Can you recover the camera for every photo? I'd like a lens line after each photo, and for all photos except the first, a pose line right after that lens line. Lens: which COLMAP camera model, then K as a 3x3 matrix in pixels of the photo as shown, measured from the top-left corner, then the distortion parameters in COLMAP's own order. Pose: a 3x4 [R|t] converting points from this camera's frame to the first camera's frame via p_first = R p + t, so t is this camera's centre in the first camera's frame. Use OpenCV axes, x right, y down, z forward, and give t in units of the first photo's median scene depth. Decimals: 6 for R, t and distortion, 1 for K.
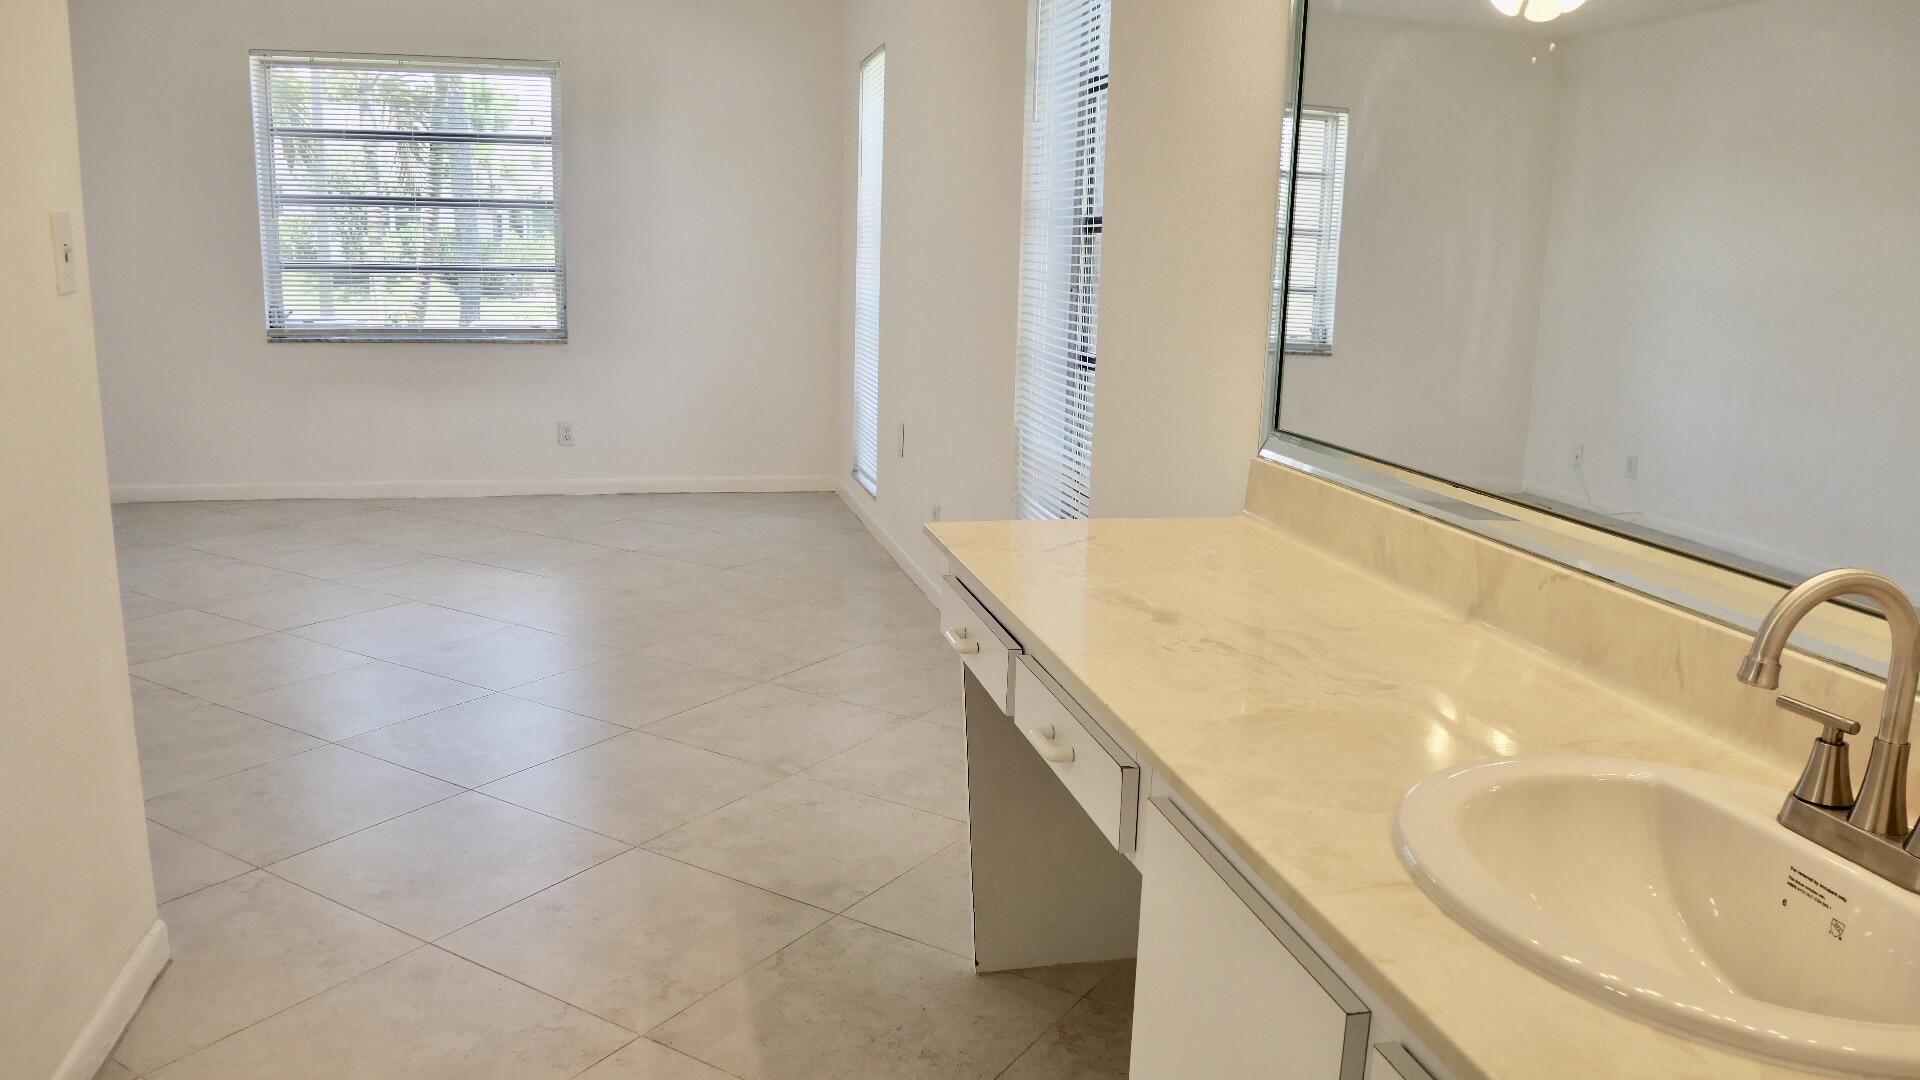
lens RADIAL K [[1410.8, 0, 960.0], [0, 1410.8, 540.0], [0, 0, 1]] dist [-0.064823, 0.010982]
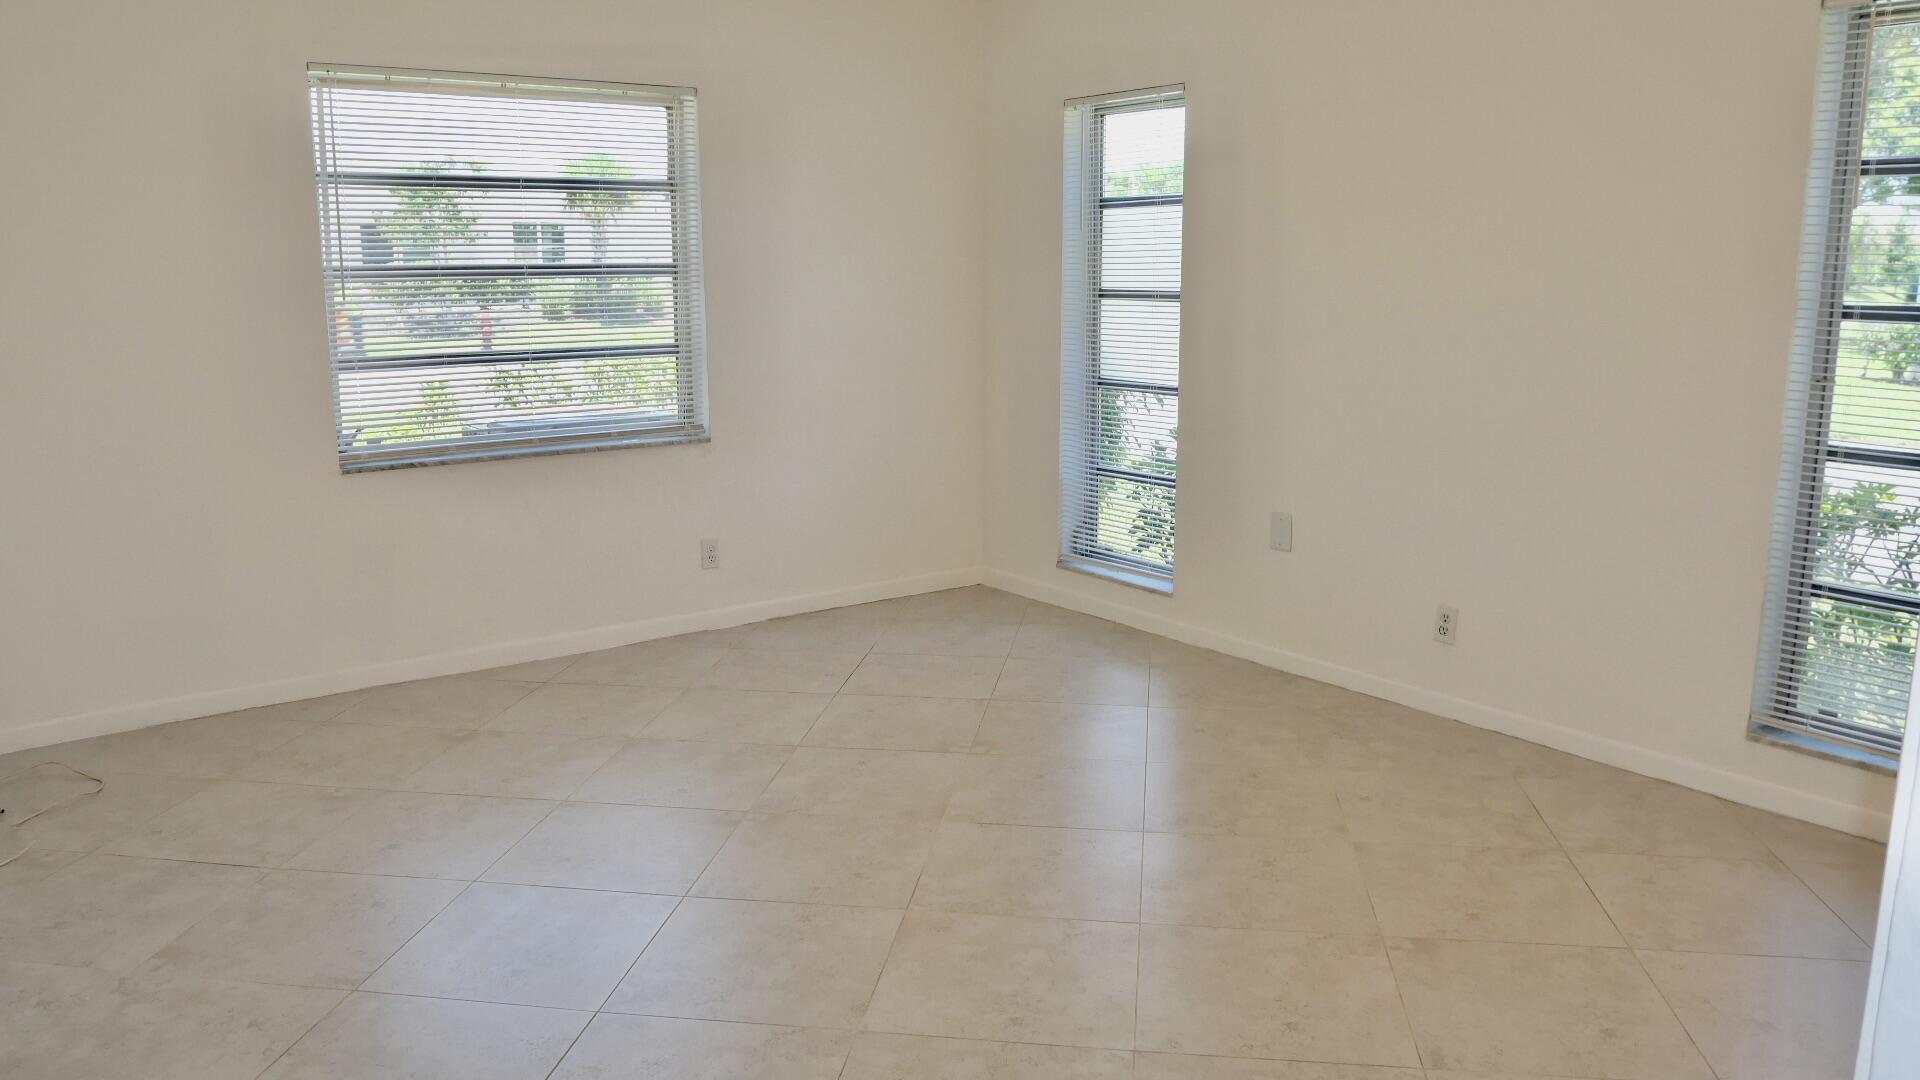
lens RADIAL K [[1410.8, 0, 960.0], [0, 1410.8, 540.0], [0, 0, 1]] dist [-0.064823, 0.010982]
pose [[0.929422, -0.106052, 0.353452, -0.450312], [0.110754, 0.993824, 0.006960, -0.076888], [-0.352007, 0.032678, 0.935427, 0.215281]]
